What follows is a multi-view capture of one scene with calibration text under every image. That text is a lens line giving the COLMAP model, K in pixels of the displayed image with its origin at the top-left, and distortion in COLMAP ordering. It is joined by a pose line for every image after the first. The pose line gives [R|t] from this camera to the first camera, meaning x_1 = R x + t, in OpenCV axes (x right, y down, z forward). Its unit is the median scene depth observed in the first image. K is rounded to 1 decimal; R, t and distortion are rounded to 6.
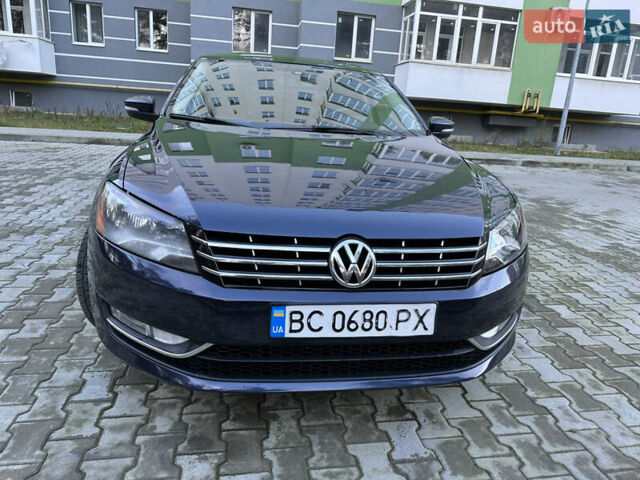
lens RADIAL K [[455.5, 0, 320.3], [0, 455.5, 237.7], [0, 0, 1]] dist [0.017493, -0.023199]
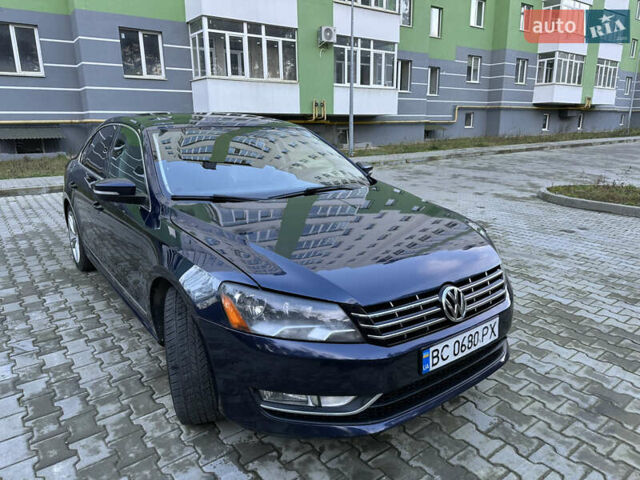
lens RADIAL K [[455.5, 0, 319.3], [0, 455.5, 246.2], [0, 0, 1]] dist [0.017493, -0.023199]
pose [[0.881870, -0.192408, 0.430446, -0.467548], [0.187309, 0.980779, 0.054660, -0.146892], [-0.432690, 0.032423, 0.900960, -0.039721]]
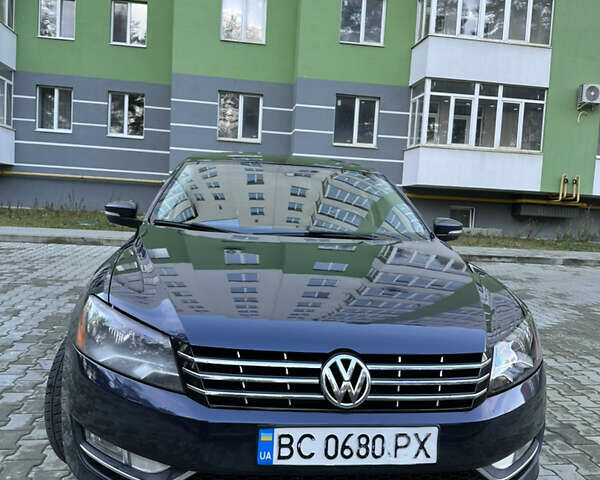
lens RADIAL K [[564.2, 0, 300.1], [0, 564.2, 239.0], [0, 0, 1]] dist [0.030007, 0.000000]
pose [[0.999369, -0.009547, -0.034204, 0.011018], [0.002530, 0.979881, -0.199568, 0.000962], [0.035421, 0.199356, 0.979287, -0.111057]]
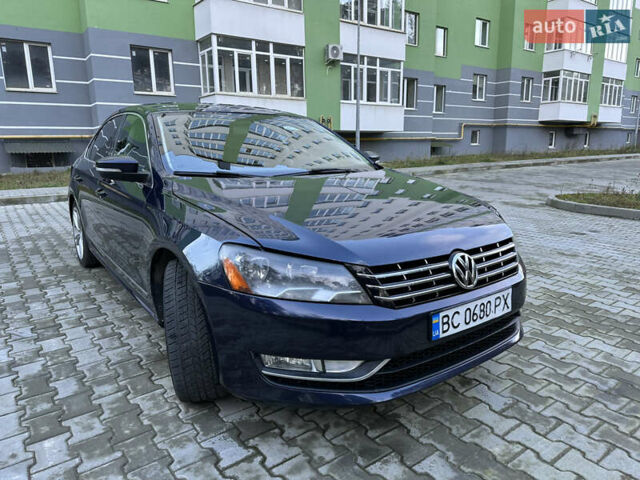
lens RADIAL K [[455.5, 0, 321.0], [0, 455.5, 246.1], [0, 0, 1]] dist [0.017493, -0.023199]
pose [[0.887131, -0.171418, 0.428503, -0.469526], [0.187234, 0.982301, 0.005328, -0.054321], [-0.421832, 0.075503, 0.903525, -0.013130]]
